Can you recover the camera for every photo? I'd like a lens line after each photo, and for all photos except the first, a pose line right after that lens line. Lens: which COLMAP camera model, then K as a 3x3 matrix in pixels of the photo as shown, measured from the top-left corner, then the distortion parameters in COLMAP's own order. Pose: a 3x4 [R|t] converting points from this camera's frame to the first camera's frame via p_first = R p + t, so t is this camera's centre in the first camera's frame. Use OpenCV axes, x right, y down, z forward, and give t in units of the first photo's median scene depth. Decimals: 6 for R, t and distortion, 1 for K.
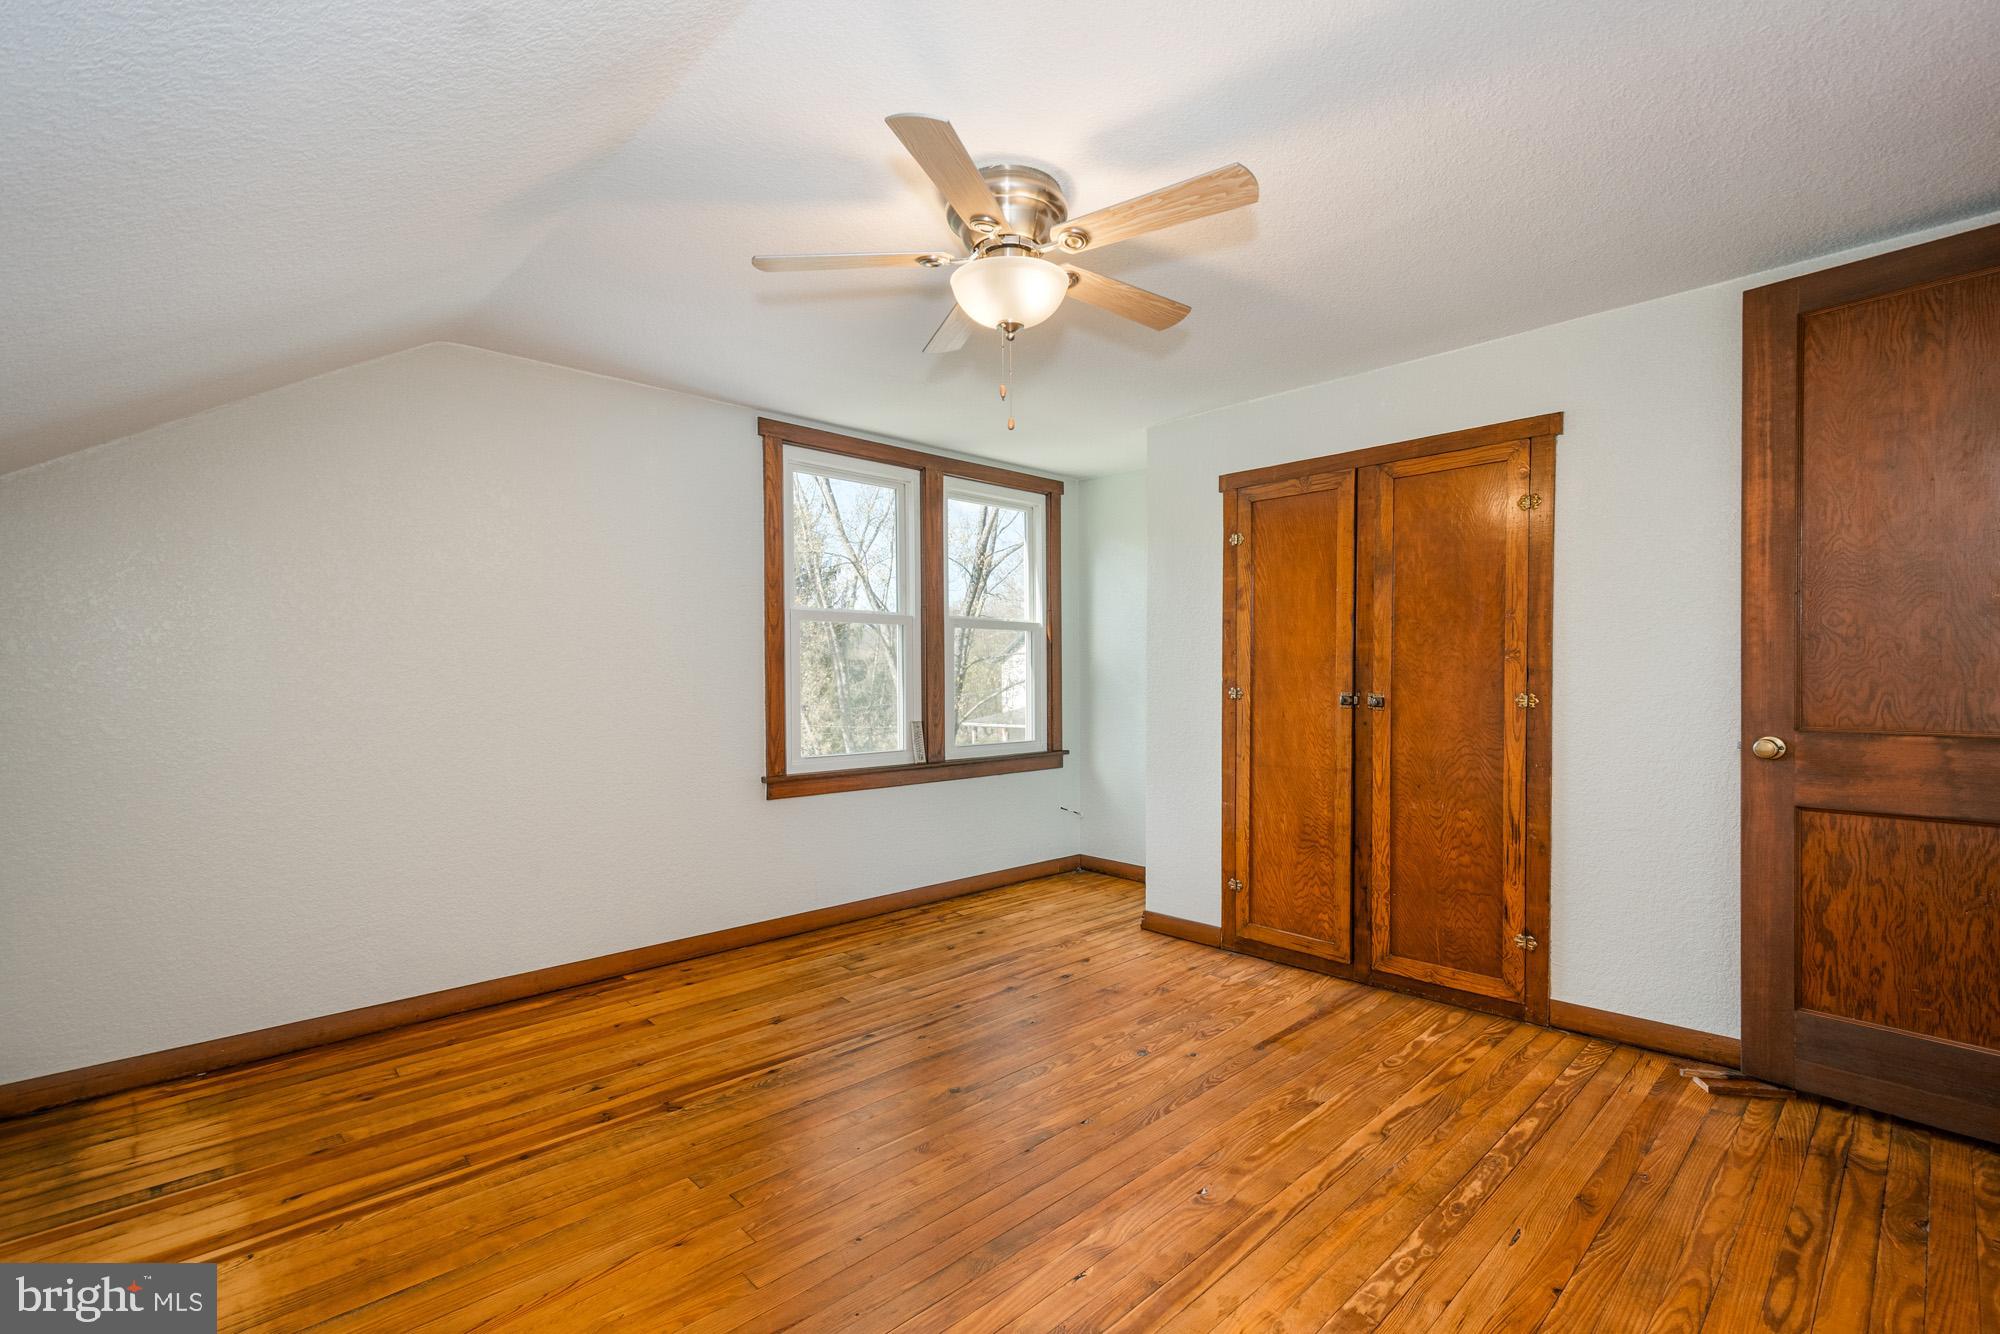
lens RADIAL K [[892.1, 0, 1015.6], [0, 892.1, 684.7], [0, 0, 1]] dist [0.006838, -0.000418]
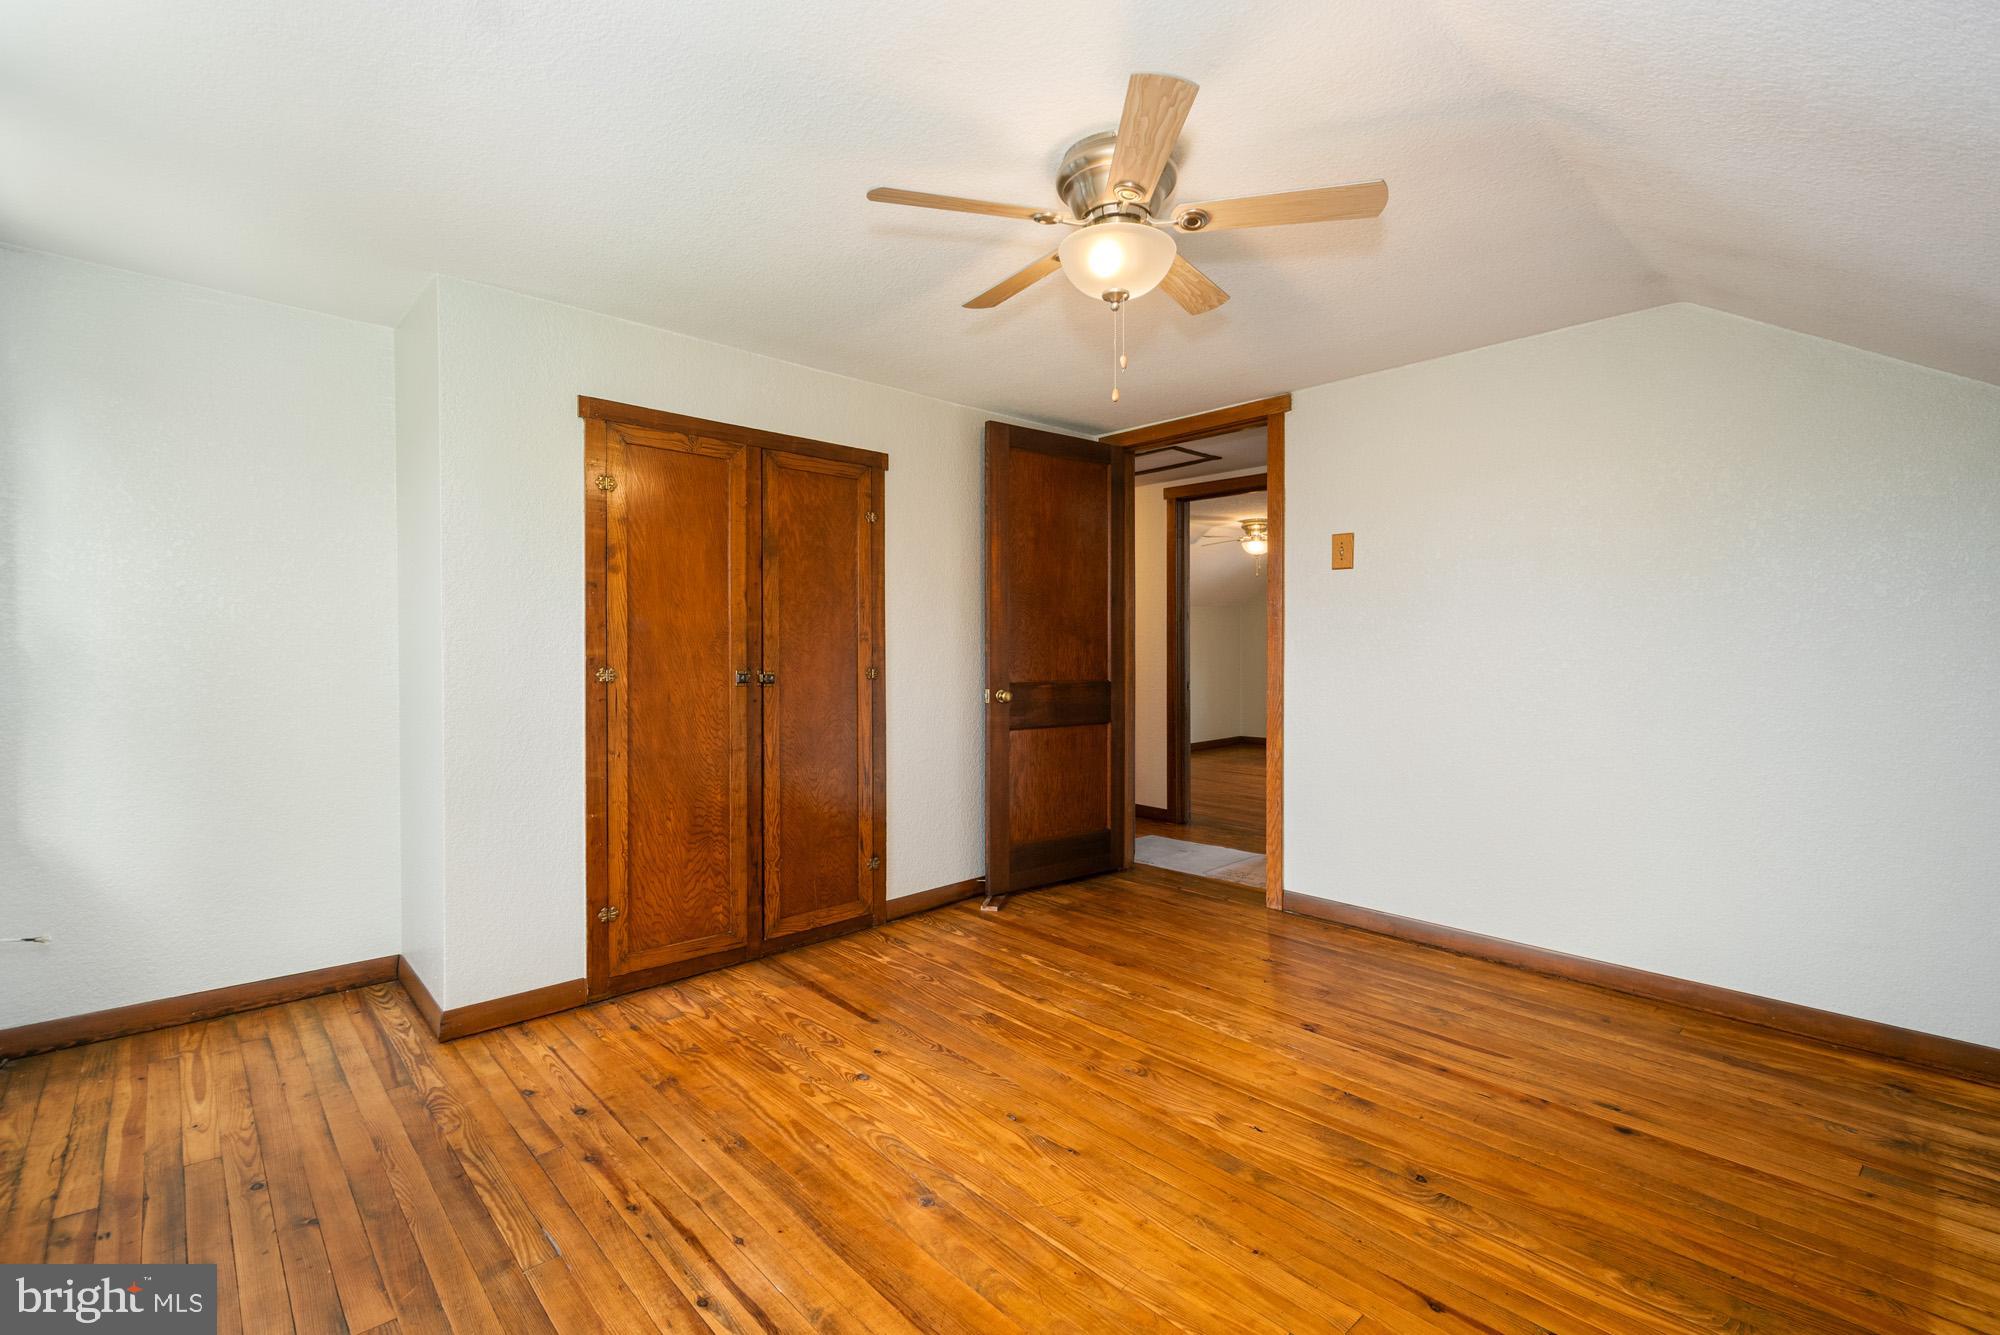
lens RADIAL K [[893.6, 0, 1038.0], [0, 893.6, 659.8], [0, 0, 1]] dist [0.004389, -0.000210]
pose [[-0.003393, -0.005267, 0.999980, -0.613683], [0.011631, 0.999918, 0.005306, -0.004430], [-0.999927, 0.011649, -0.003331, 0.677536]]
